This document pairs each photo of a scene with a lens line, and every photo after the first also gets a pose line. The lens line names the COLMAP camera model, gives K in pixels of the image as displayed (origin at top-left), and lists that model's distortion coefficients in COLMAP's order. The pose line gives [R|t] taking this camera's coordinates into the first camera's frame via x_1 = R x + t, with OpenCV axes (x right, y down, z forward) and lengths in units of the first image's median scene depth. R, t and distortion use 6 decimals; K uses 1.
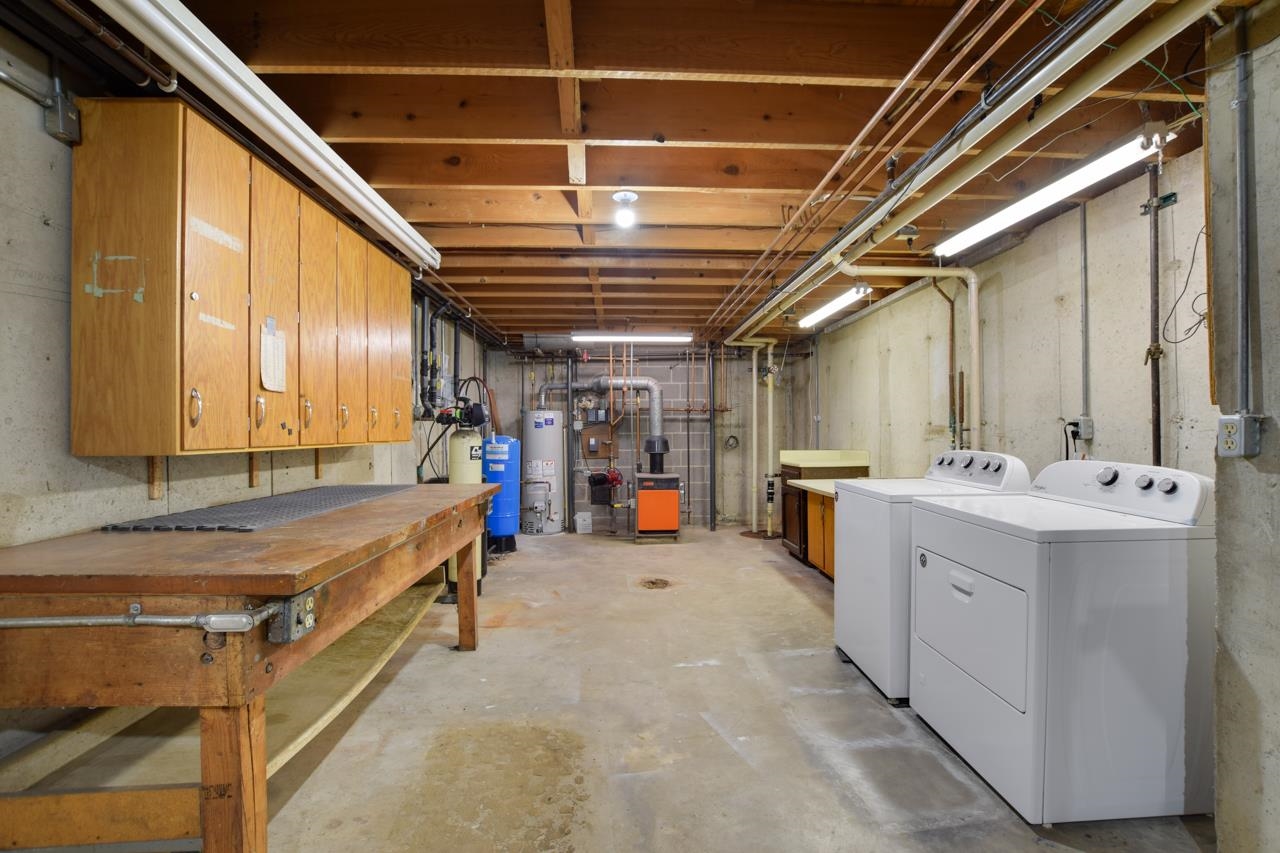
lens RADIAL K [[571.4, 0, 644.1], [0, 571.4, 428.5], [0, 0, 1]] dist [-0.018092, 0.000081]
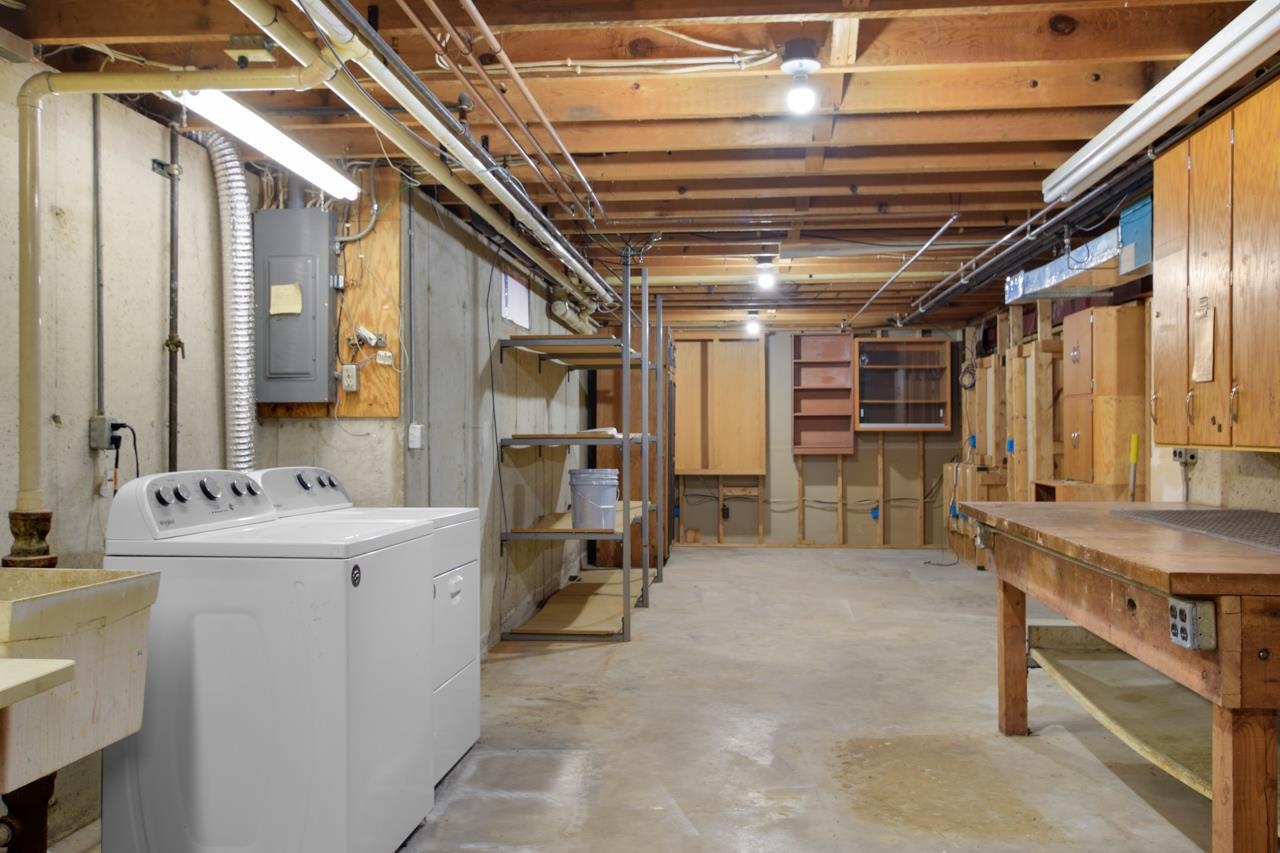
lens RADIAL K [[1108.1, 0, 640.9], [0, 1108.1, 432.1], [0, 0, 1]] dist [0.009457, 0.003671]
pose [[-0.991419, 0.008273, 0.130464, -0.015165], [0.008043, 0.999965, -0.002290, 0.008164], [-0.130479, -0.001221, -0.991450, 2.686670]]
